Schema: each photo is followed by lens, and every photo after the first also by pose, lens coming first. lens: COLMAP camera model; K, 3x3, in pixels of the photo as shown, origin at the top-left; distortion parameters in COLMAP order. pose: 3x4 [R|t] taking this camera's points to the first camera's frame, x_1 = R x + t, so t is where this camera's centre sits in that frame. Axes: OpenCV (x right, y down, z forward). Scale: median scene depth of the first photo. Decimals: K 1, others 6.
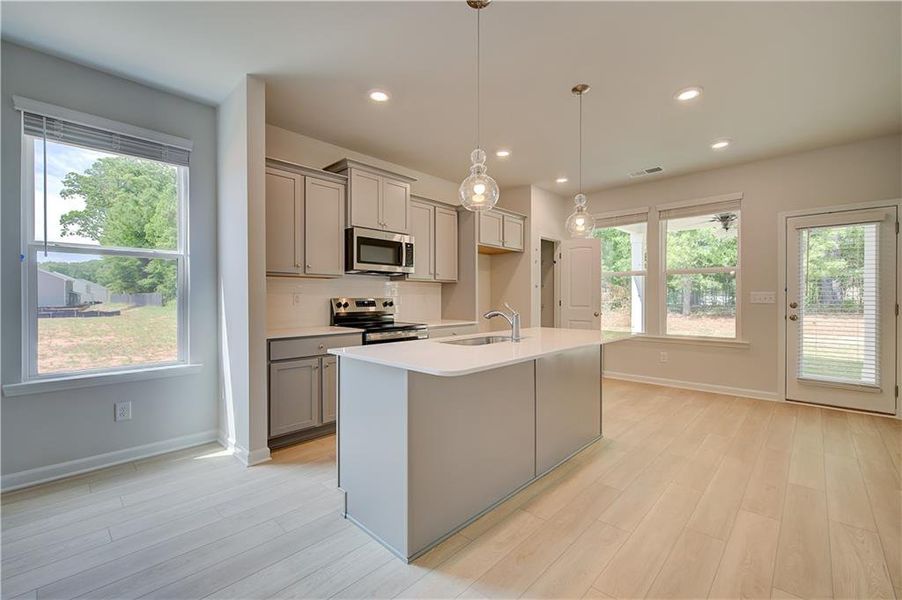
lens RADIAL K [[395.2, 0, 444.4], [0, 395.2, 293.7], [0, 0, 1]] dist [0.003038, 0.001138]
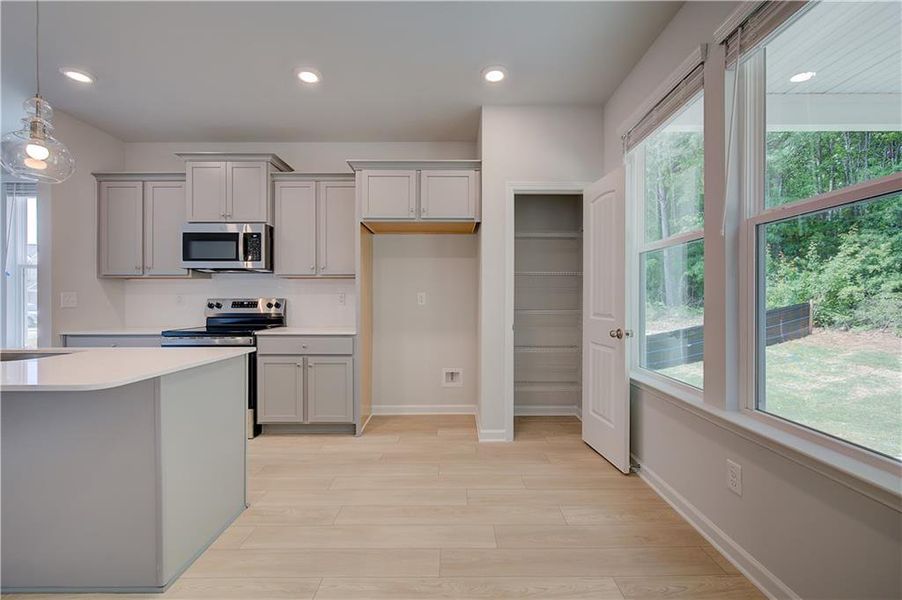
lens RADIAL K [[371.7, 0, 450.4], [0, 371.7, 300.0], [0, 0, 1]] dist [0.000620, 0.000200]
pose [[0.690684, 0.002344, -0.723153, 0.775110], [0.009359, 0.999882, 0.012180, 0.009336], [0.723096, -0.015181, 0.690581, 0.760464]]
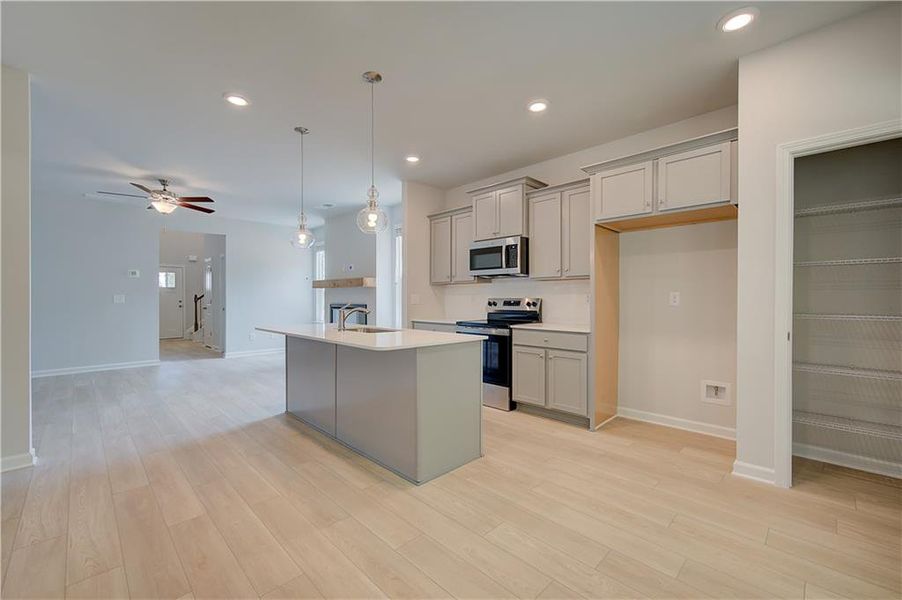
lens RADIAL K [[371.7, 0, 458.9], [0, 371.7, 298.7], [0, 0, 1]] dist [0.000620, 0.000200]
pose [[-0.008201, 0.001346, -0.999965, 0.884146], [0.013292, 0.999911, 0.001237, 0.010203], [0.999878, -0.013282, -0.008218, 0.872870]]
